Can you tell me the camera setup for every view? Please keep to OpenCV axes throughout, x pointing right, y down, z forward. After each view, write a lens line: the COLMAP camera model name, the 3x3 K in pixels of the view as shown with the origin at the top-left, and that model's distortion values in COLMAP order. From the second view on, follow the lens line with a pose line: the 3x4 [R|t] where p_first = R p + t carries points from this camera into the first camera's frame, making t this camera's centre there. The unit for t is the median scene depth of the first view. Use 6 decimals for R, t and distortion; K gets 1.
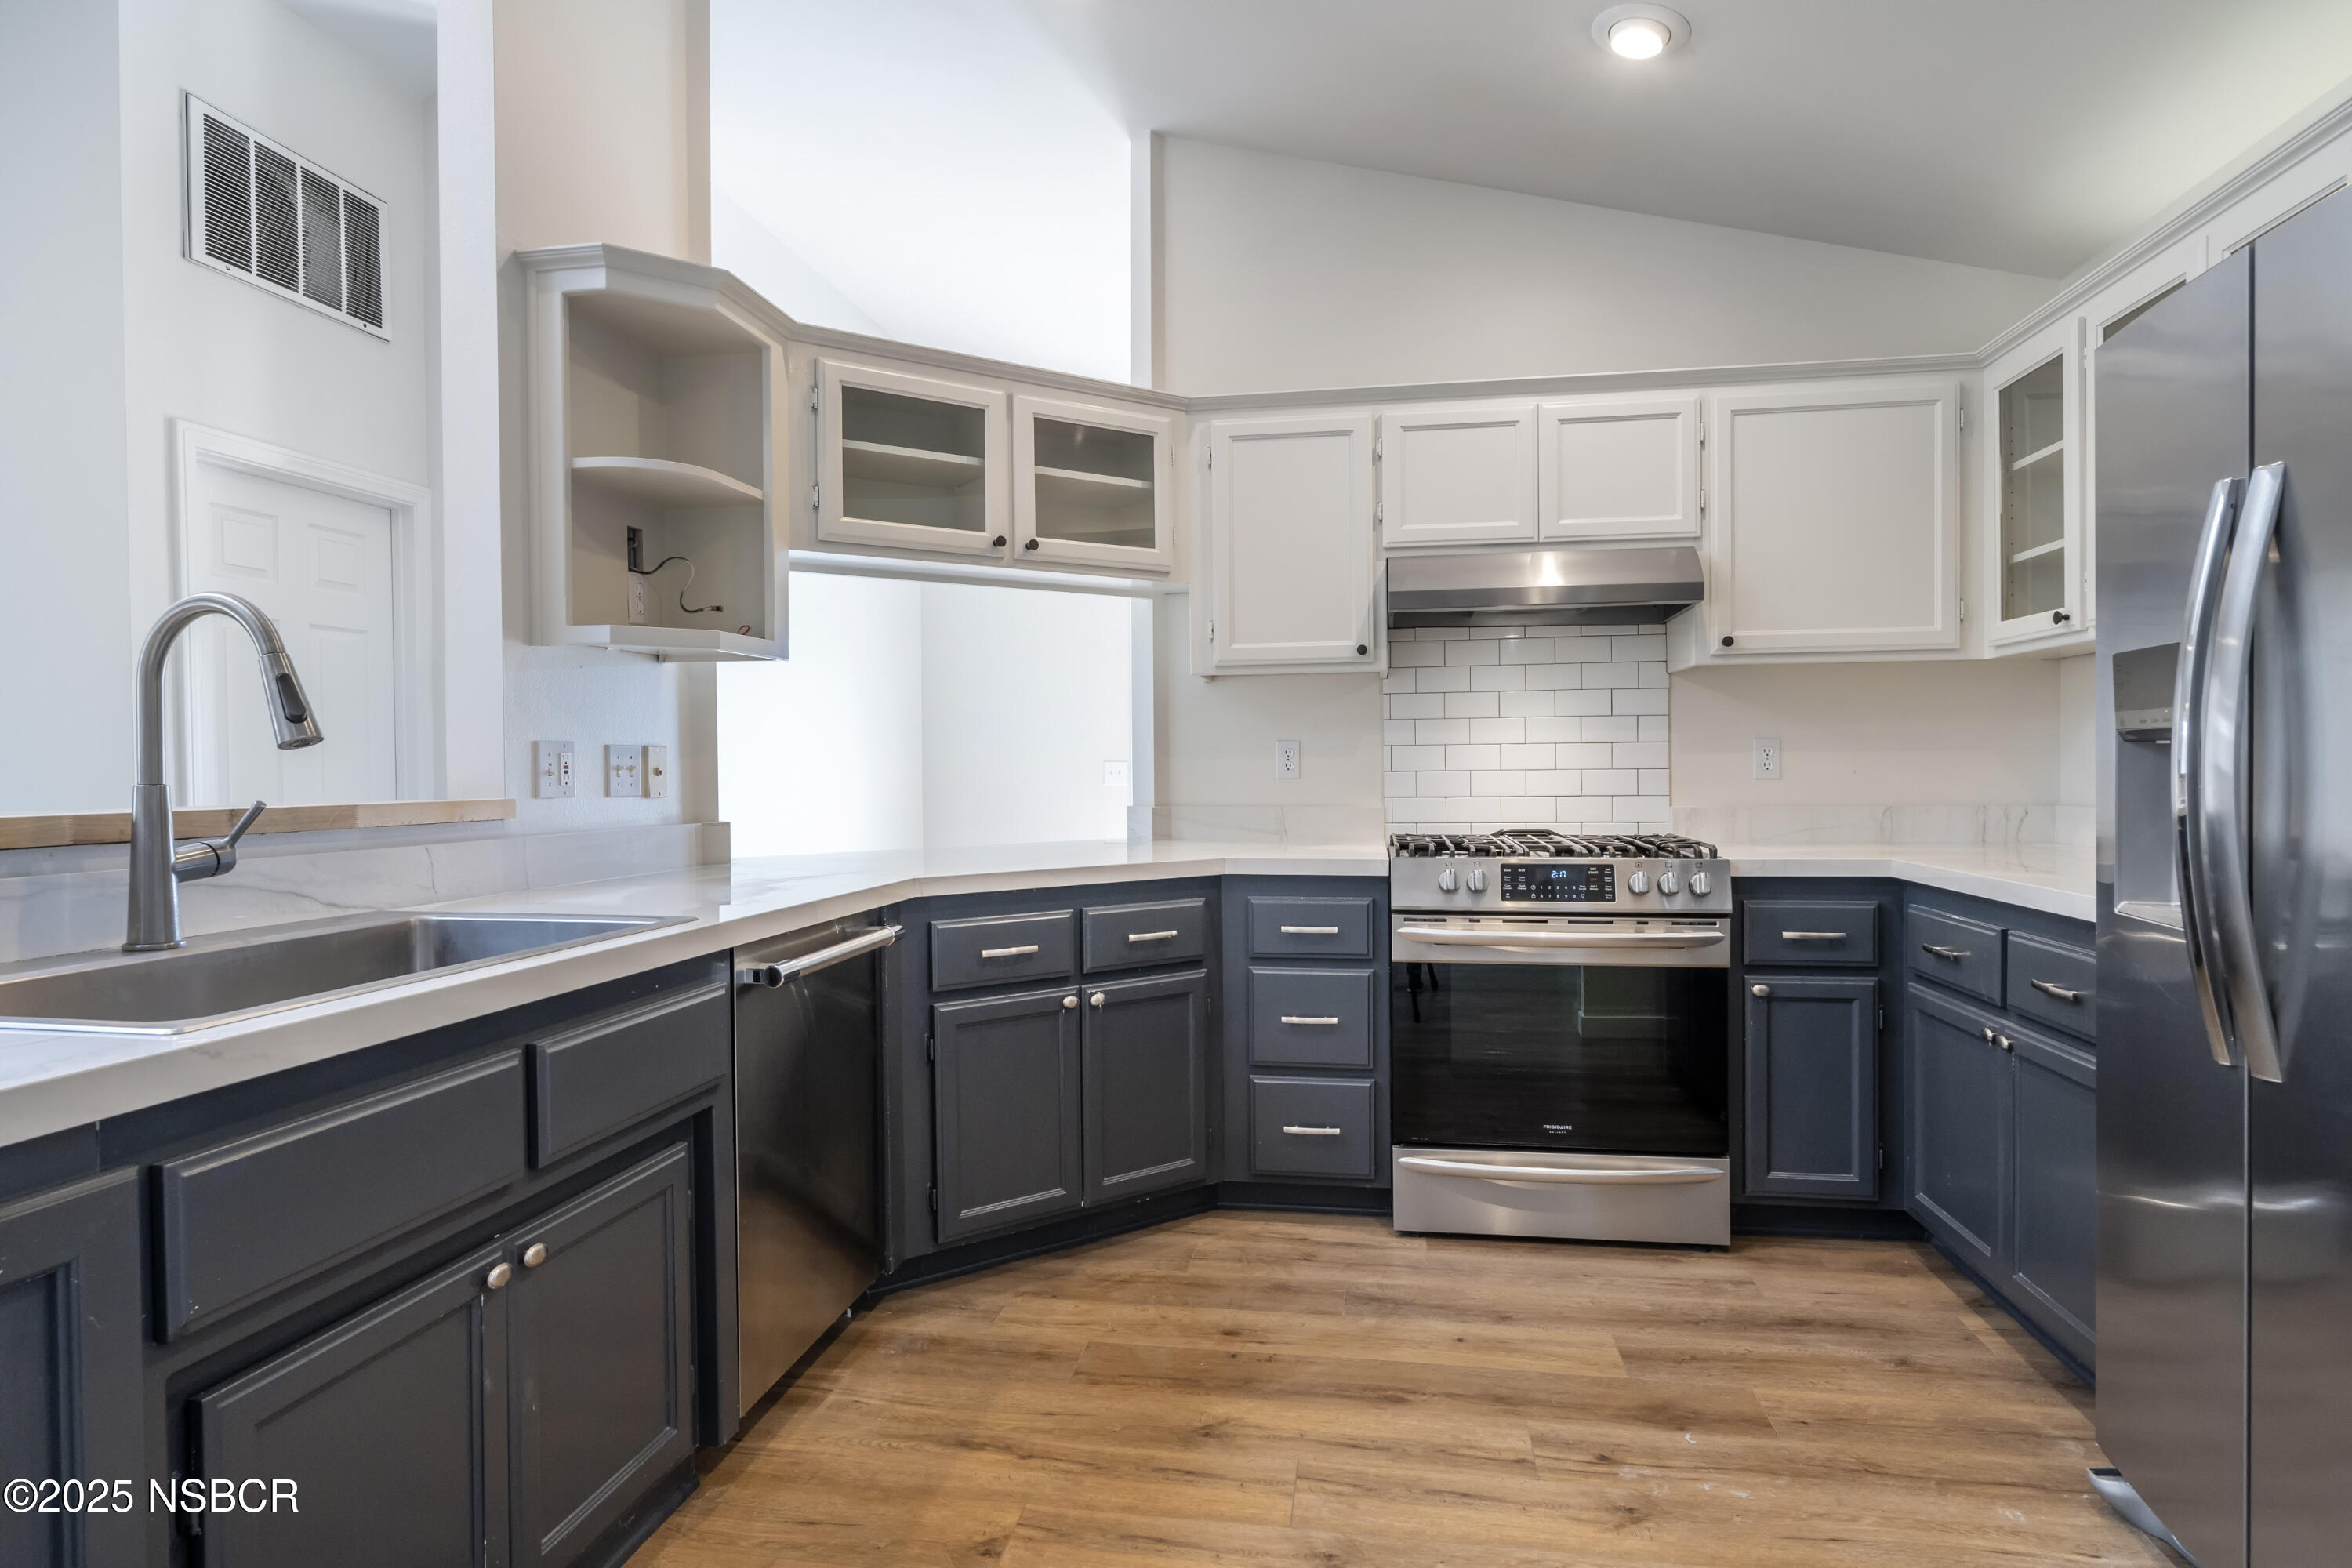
lens RADIAL K [[1247.2, 0, 1170.9], [0, 1247.2, 797.3], [0, 0, 1]] dist [-0.002009, 0.000682]
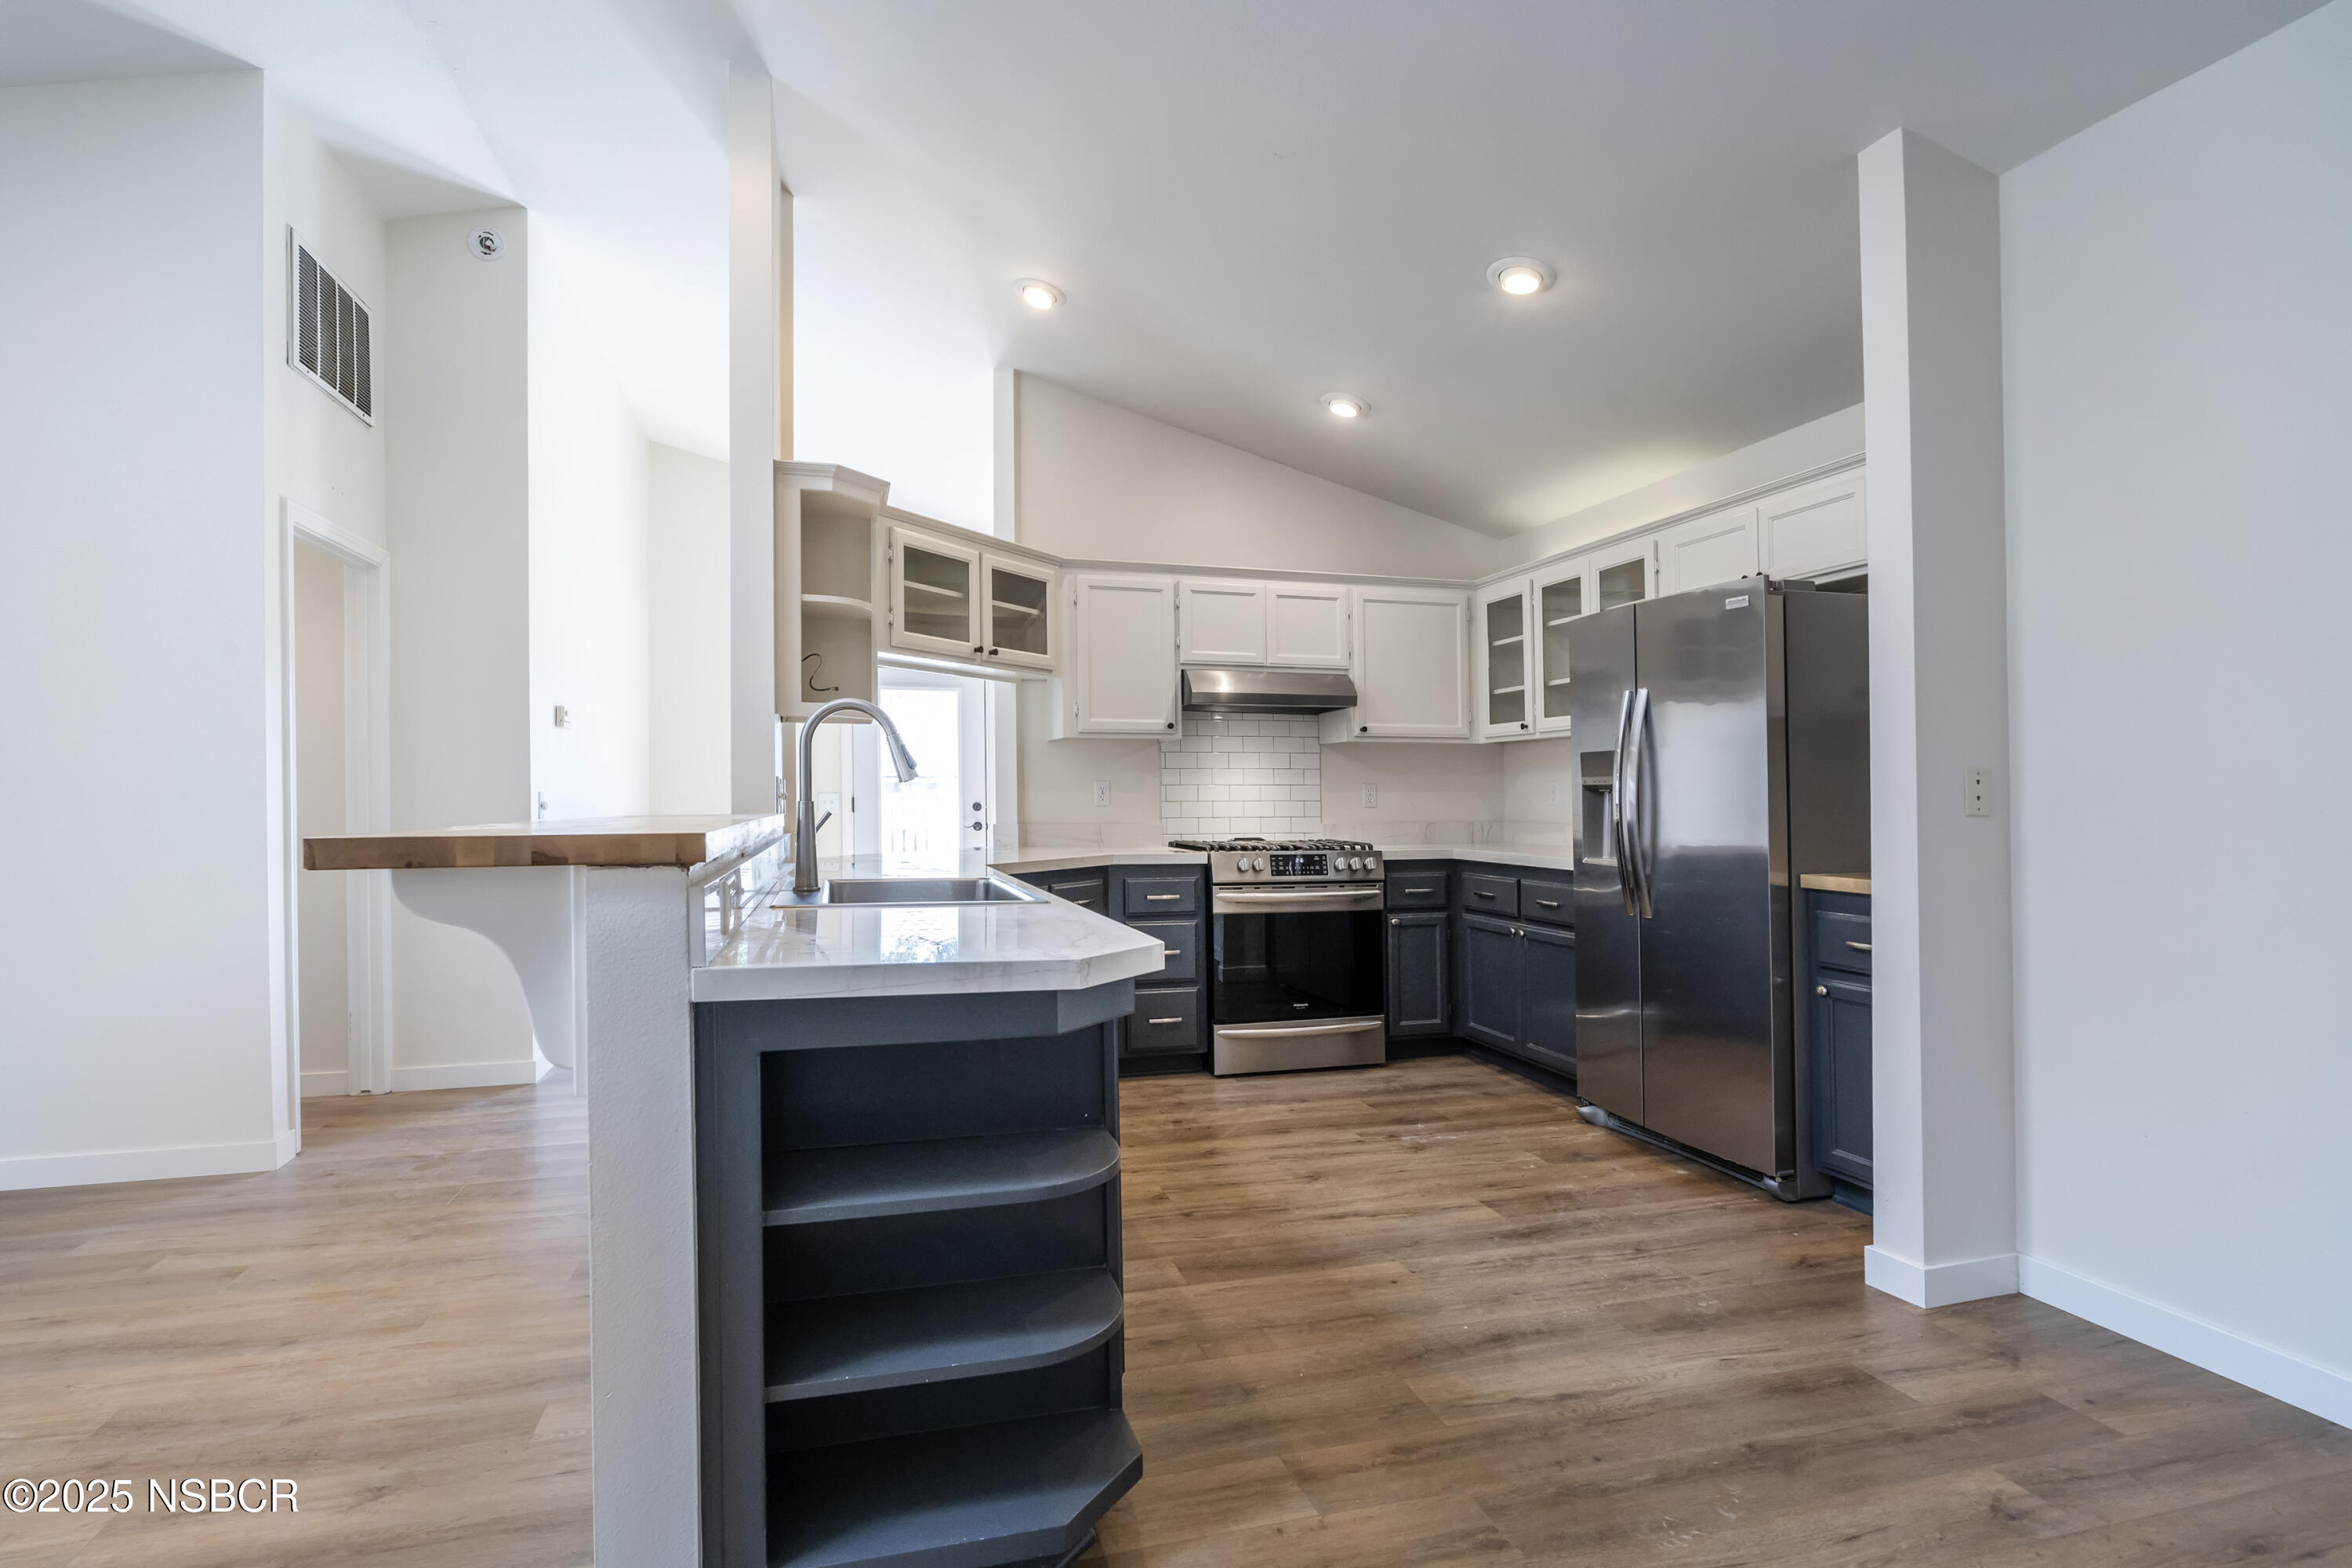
lens RADIAL K [[1195.1, 0, 1178.4], [0, 1195.1, 781.4], [0, 0, 1]] dist [0.001347, 0.000230]
pose [[0.896439, 0.015029, 0.442912, -0.588635], [0.003058, 0.999191, -0.040093, 0.017526], [-0.443157, 0.037296, 0.895668, -0.436196]]
